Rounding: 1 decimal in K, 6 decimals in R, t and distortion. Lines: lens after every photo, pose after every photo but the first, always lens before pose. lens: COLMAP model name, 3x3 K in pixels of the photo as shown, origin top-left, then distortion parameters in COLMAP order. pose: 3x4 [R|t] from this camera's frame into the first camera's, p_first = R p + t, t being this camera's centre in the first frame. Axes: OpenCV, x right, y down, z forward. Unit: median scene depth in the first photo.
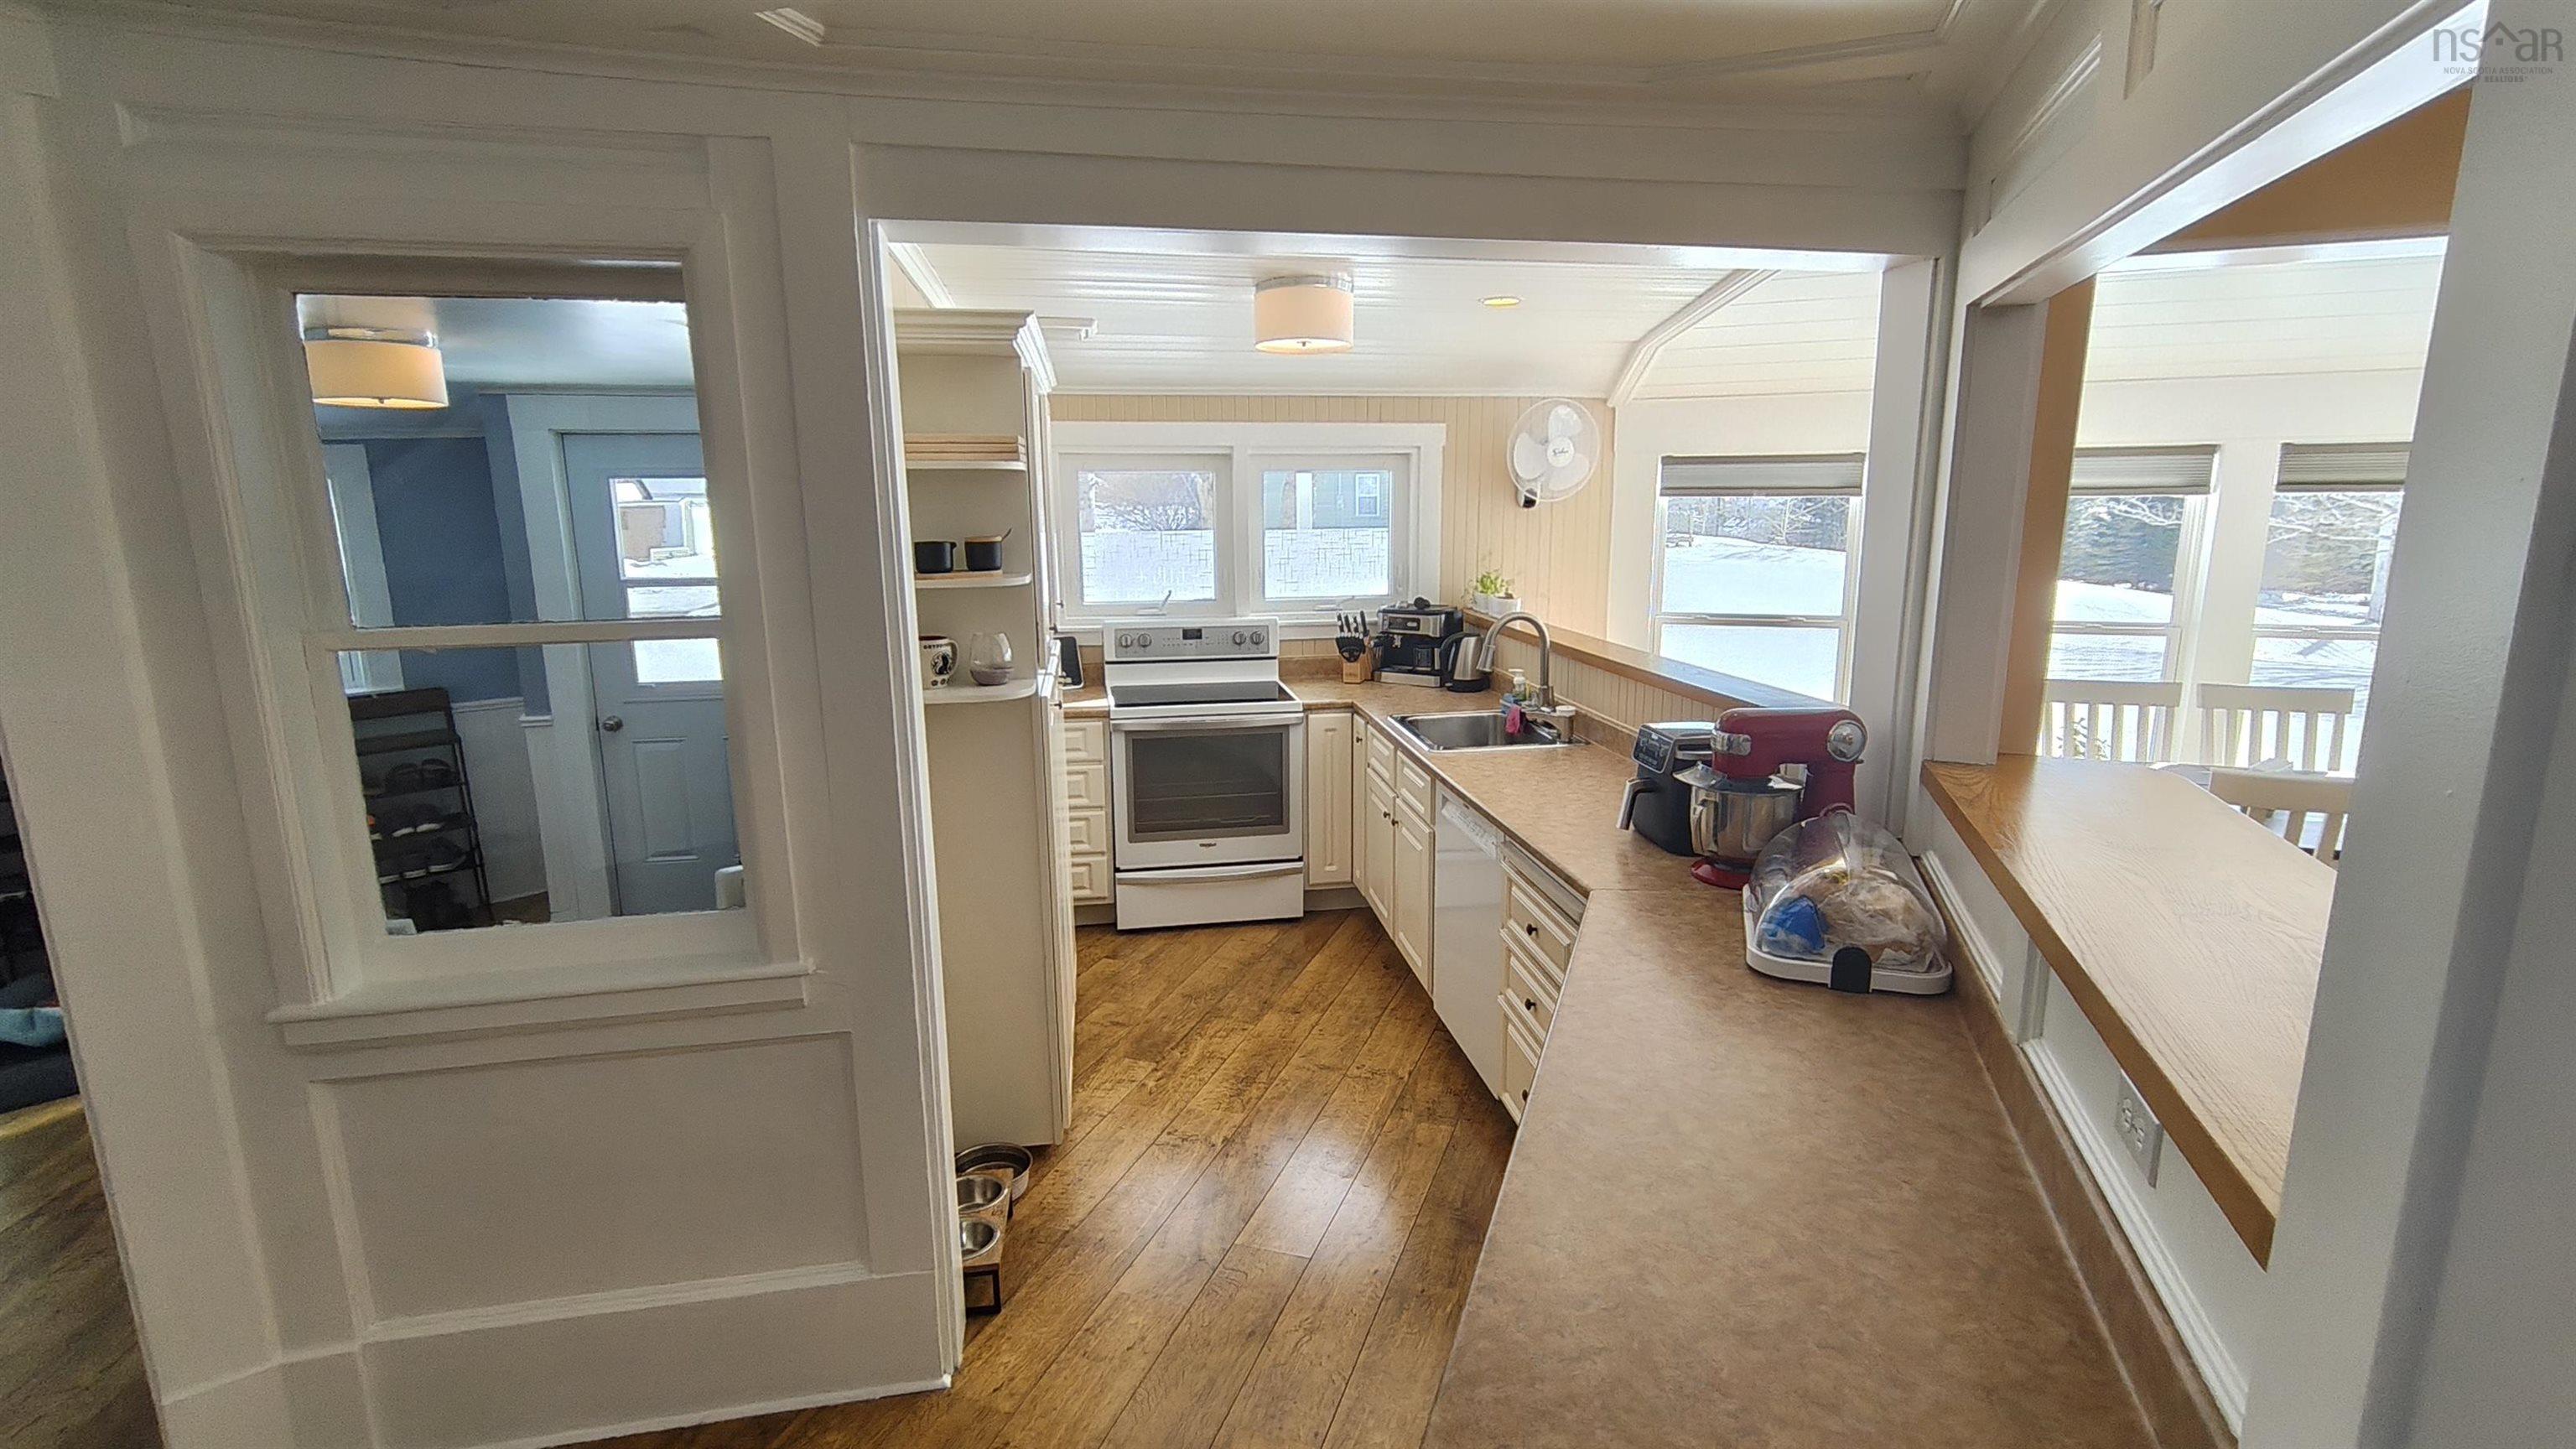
lens RADIAL K [[1172.9, 0, 1292.6], [0, 1172.9, 733.3], [0, 0, 1]] dist [0.001682, 0.000878]
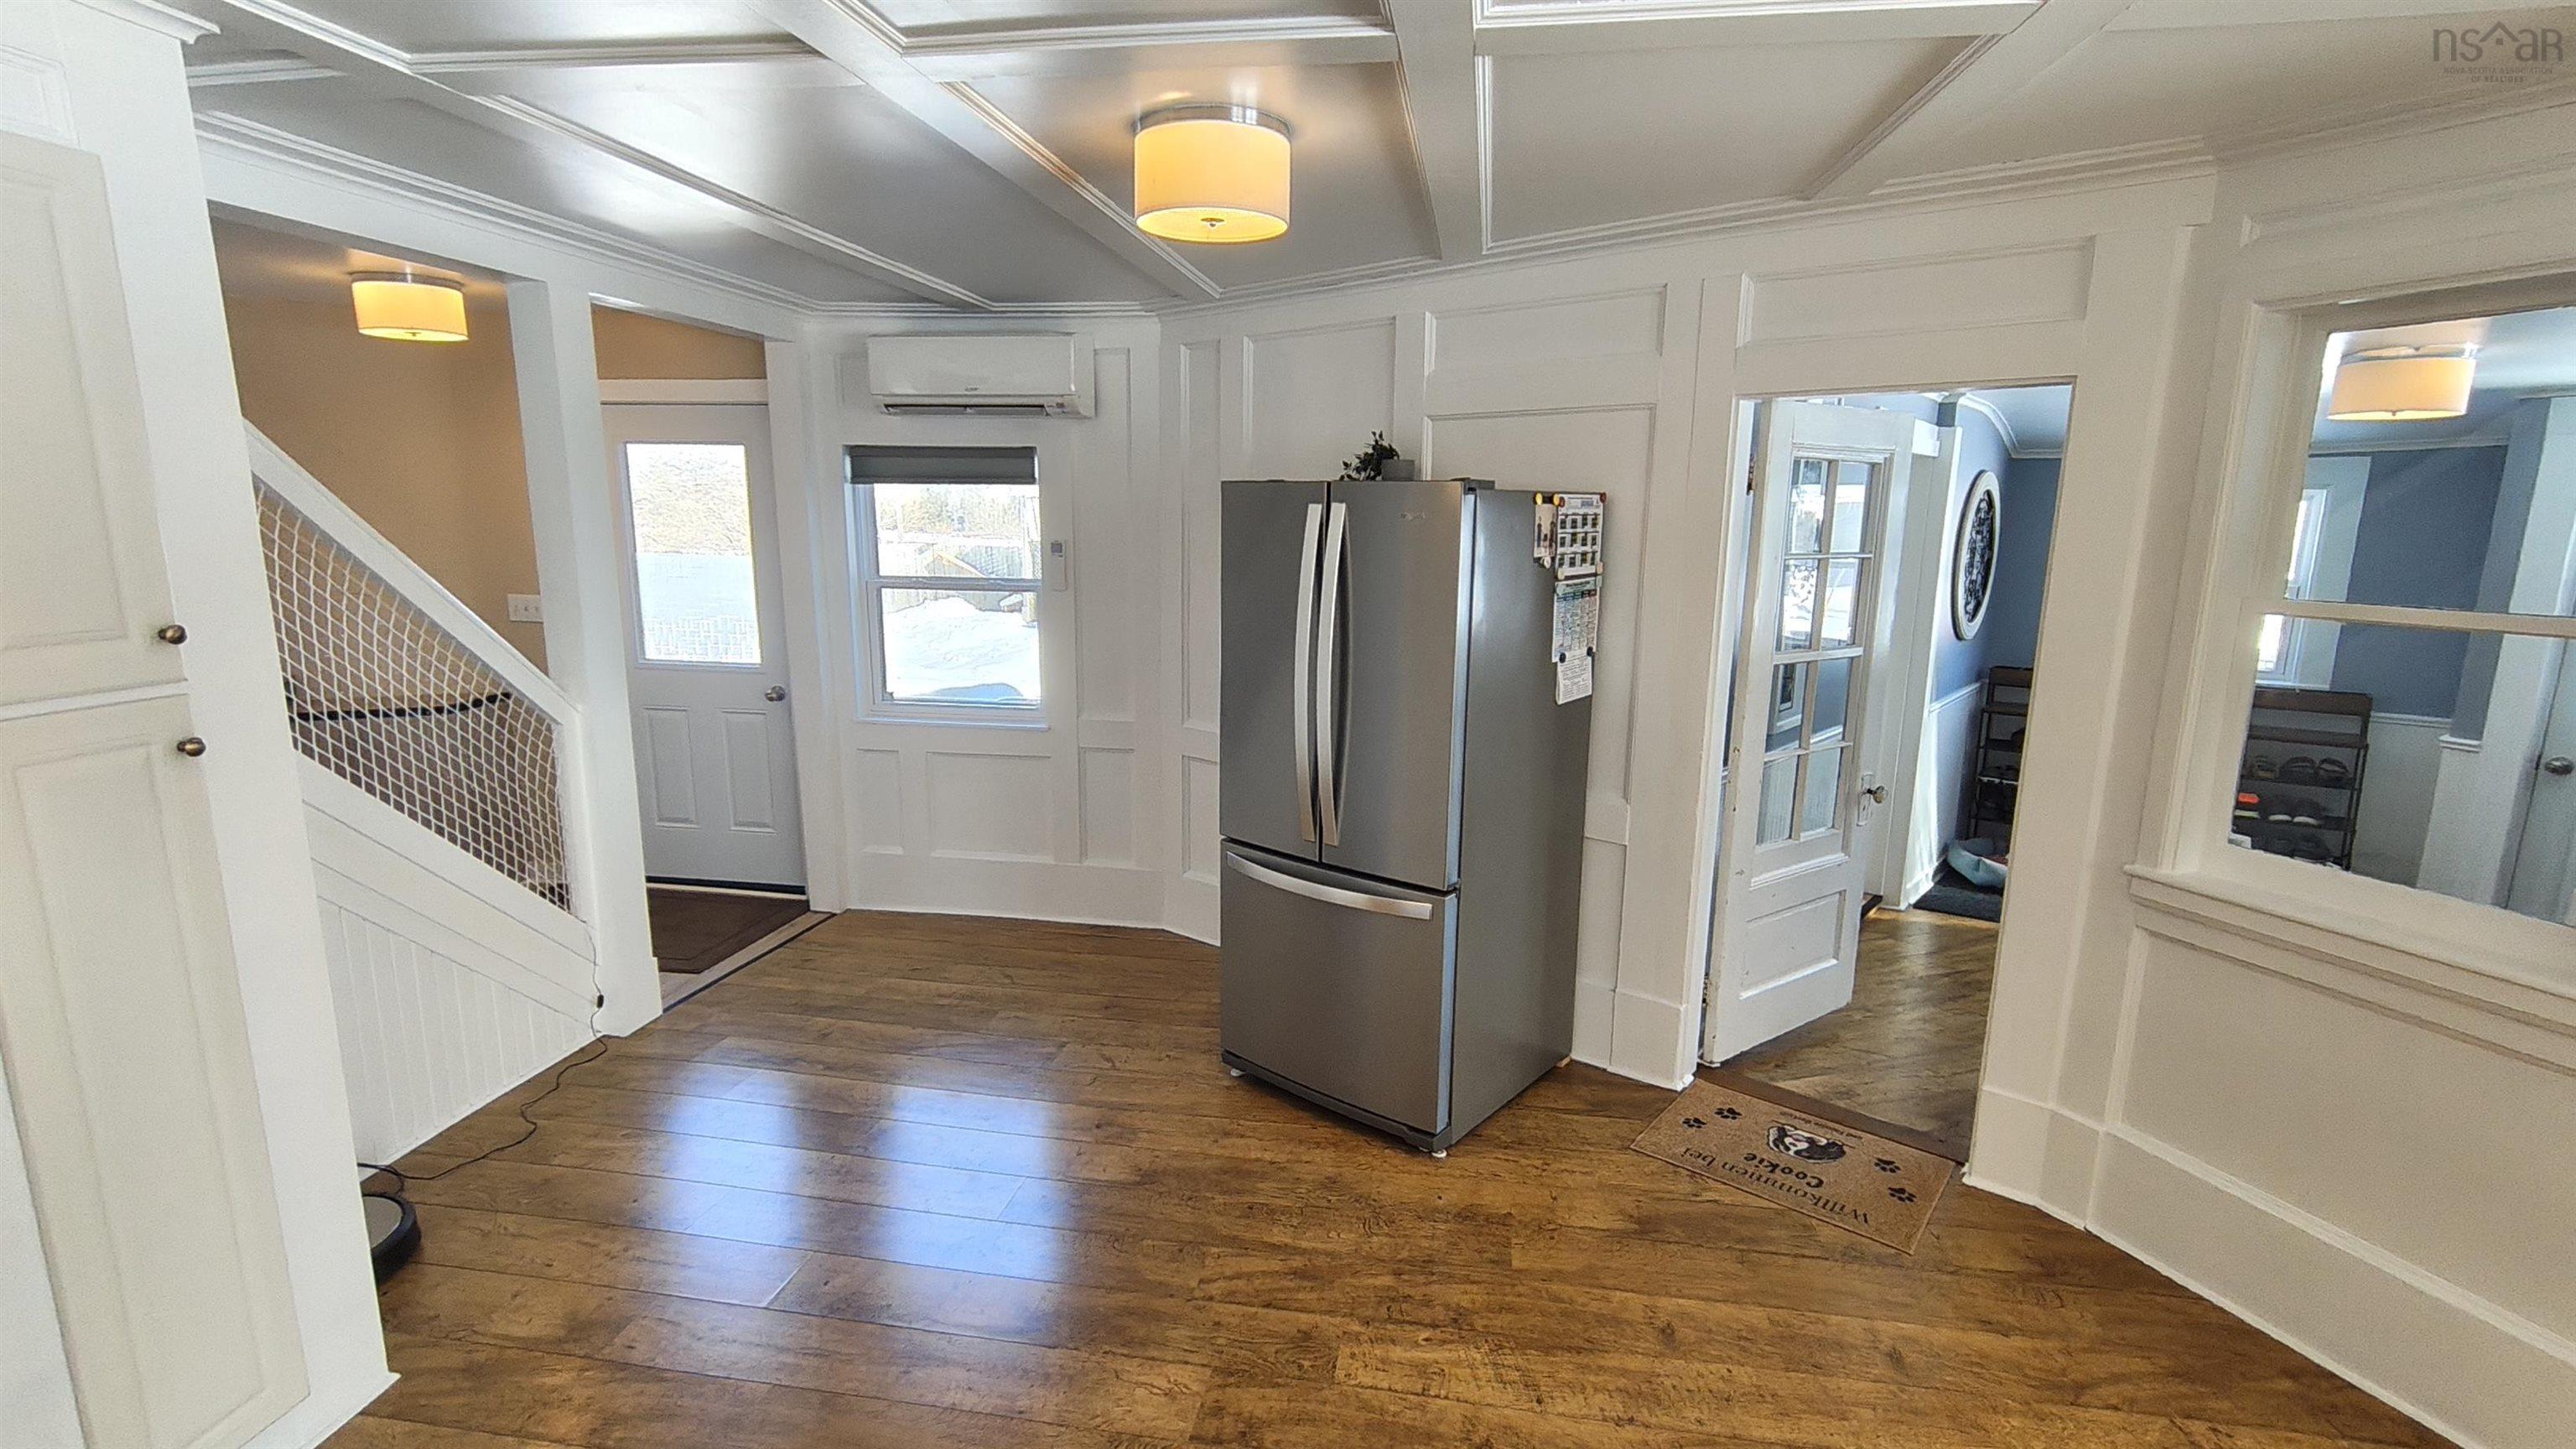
lens RADIAL K [[1172.9, 0, 1292.6], [0, 1172.9, 733.3], [0, 0, 1]] dist [0.001682, 0.000878]
pose [[0.174205, 0.196165, -0.964972, 0.147642], [-0.212640, 0.964330, 0.157647, 0.045072], [0.961476, 0.177729, 0.209704, -0.147575]]
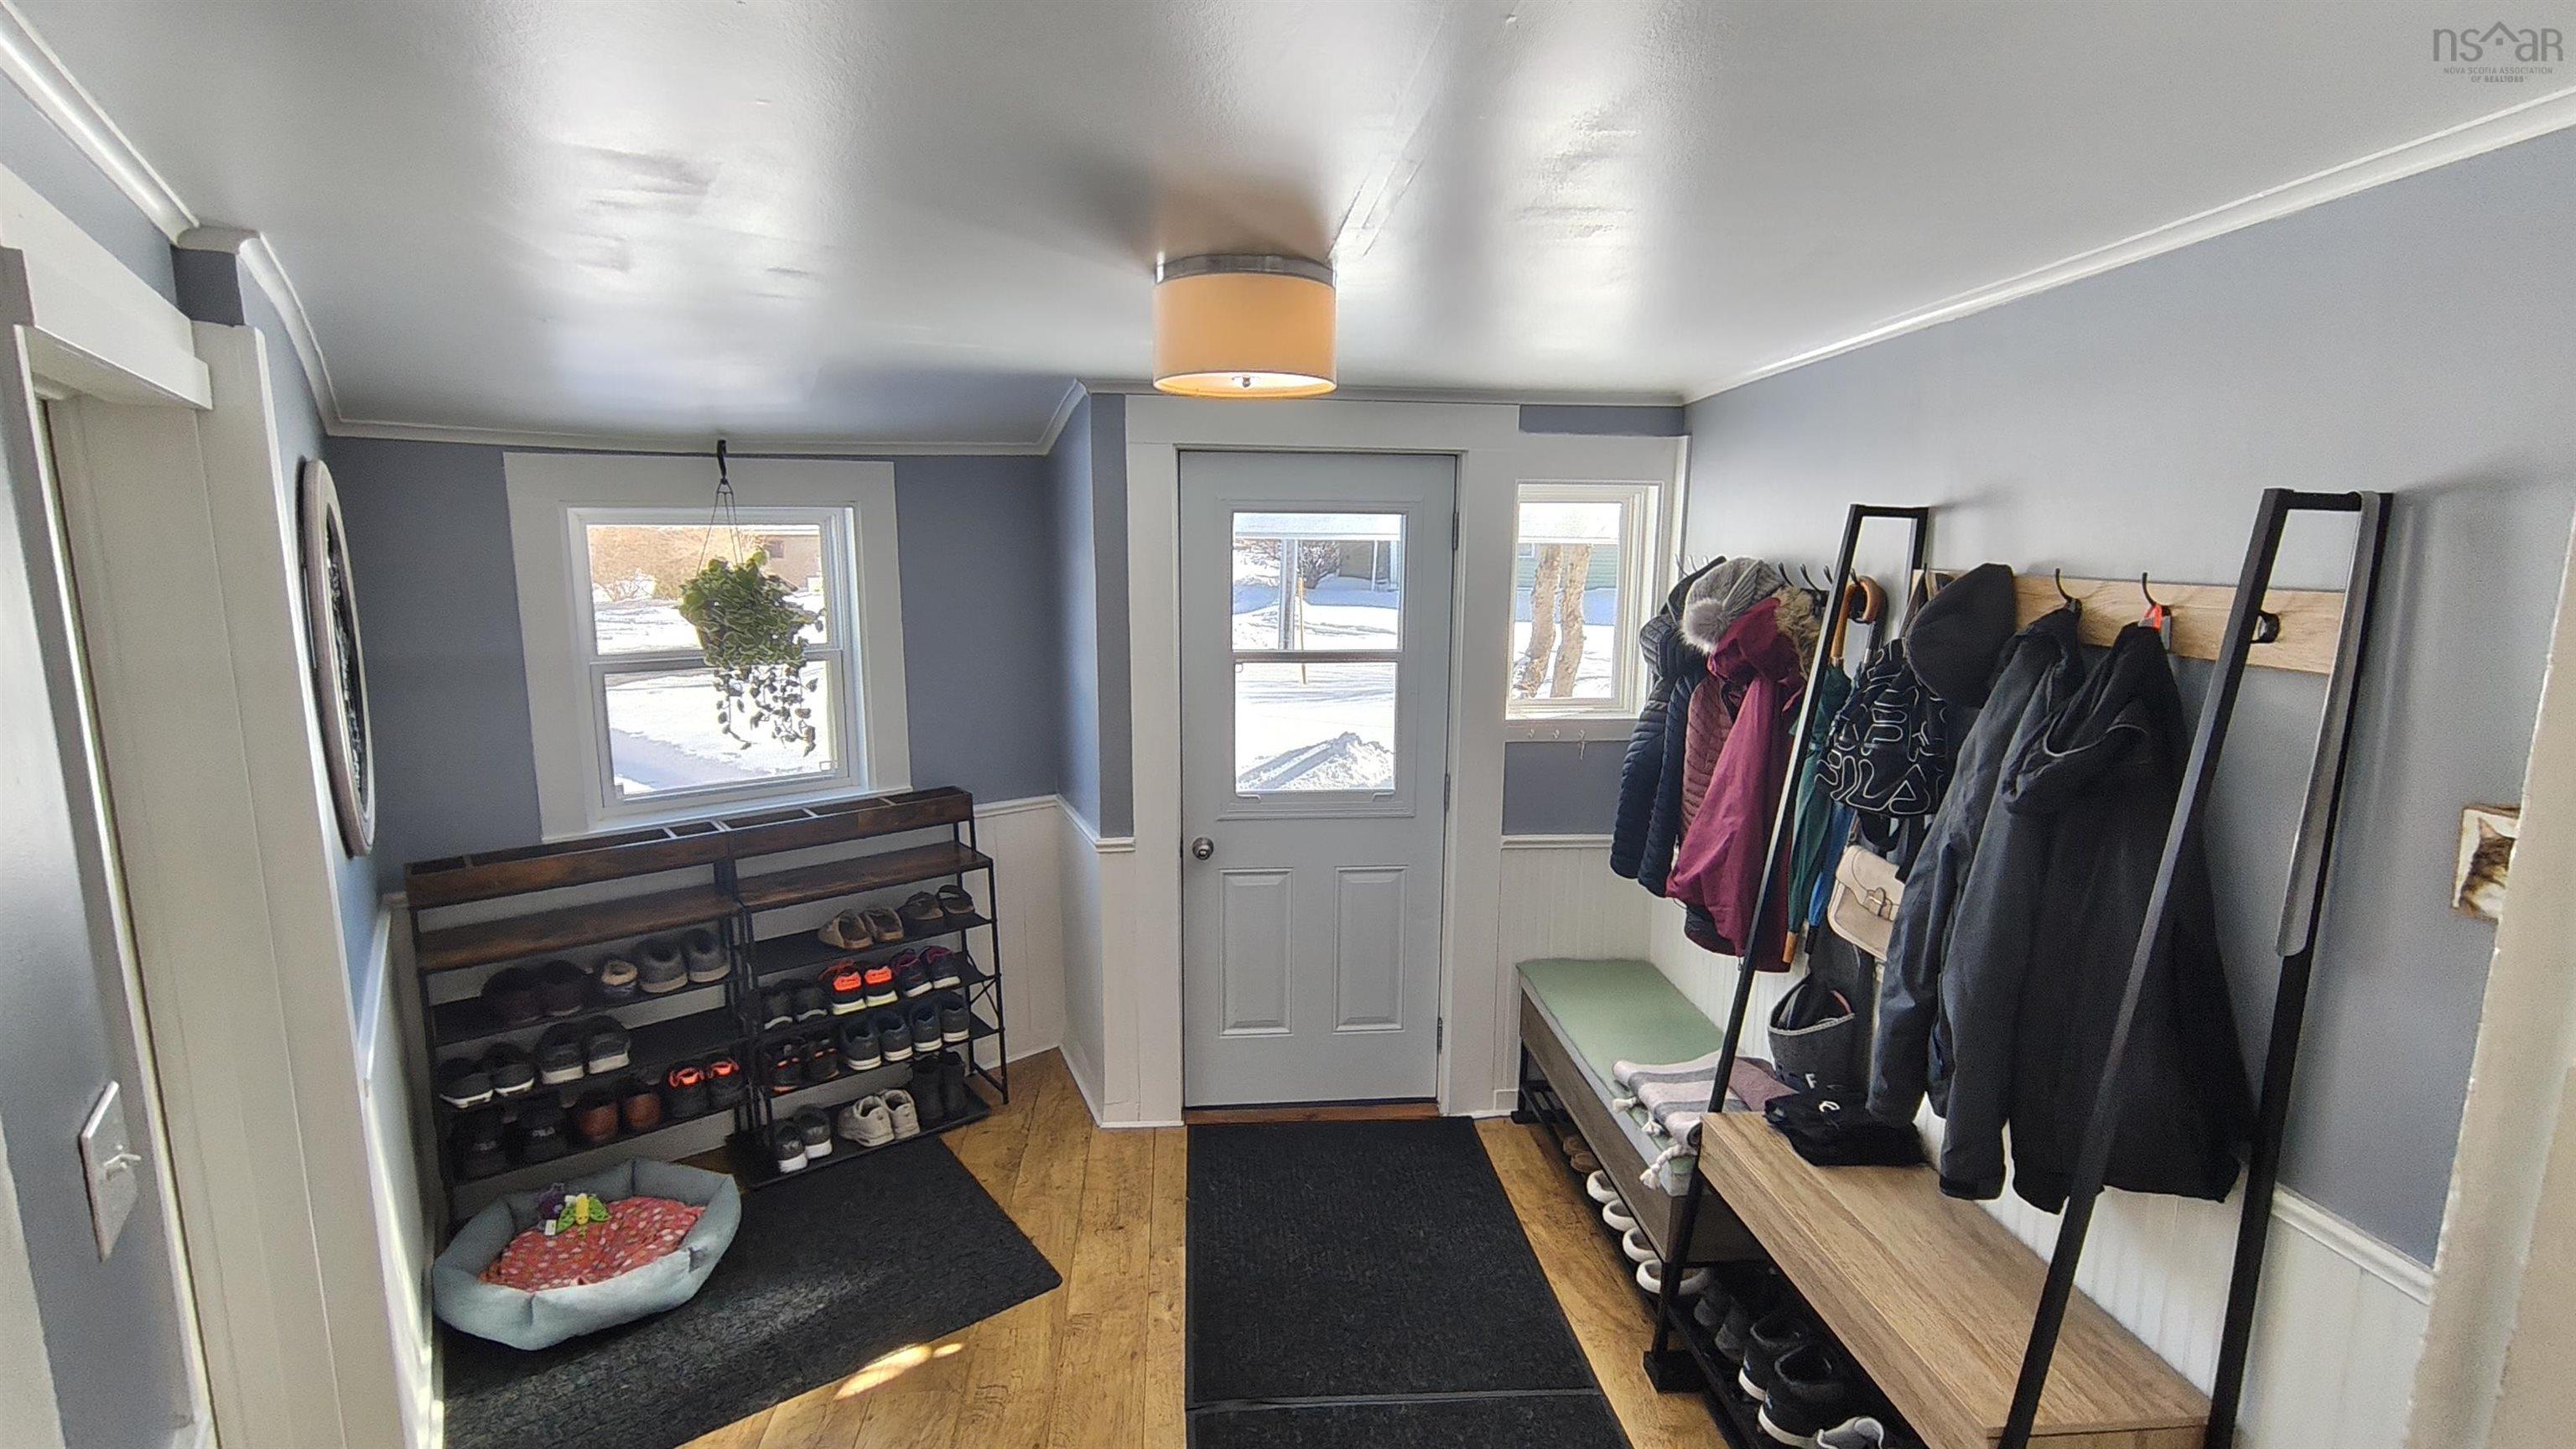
lens RADIAL K [[1172.9, 0, 1292.6], [0, 1172.9, 733.3], [0, 0, 1]] dist [0.001682, 0.000878]
pose [[0.997256, 0.020674, -0.071091, -0.701277], [-0.022653, 0.999375, -0.027148, -0.089050], [0.070485, 0.028684, 0.997100, 0.416365]]
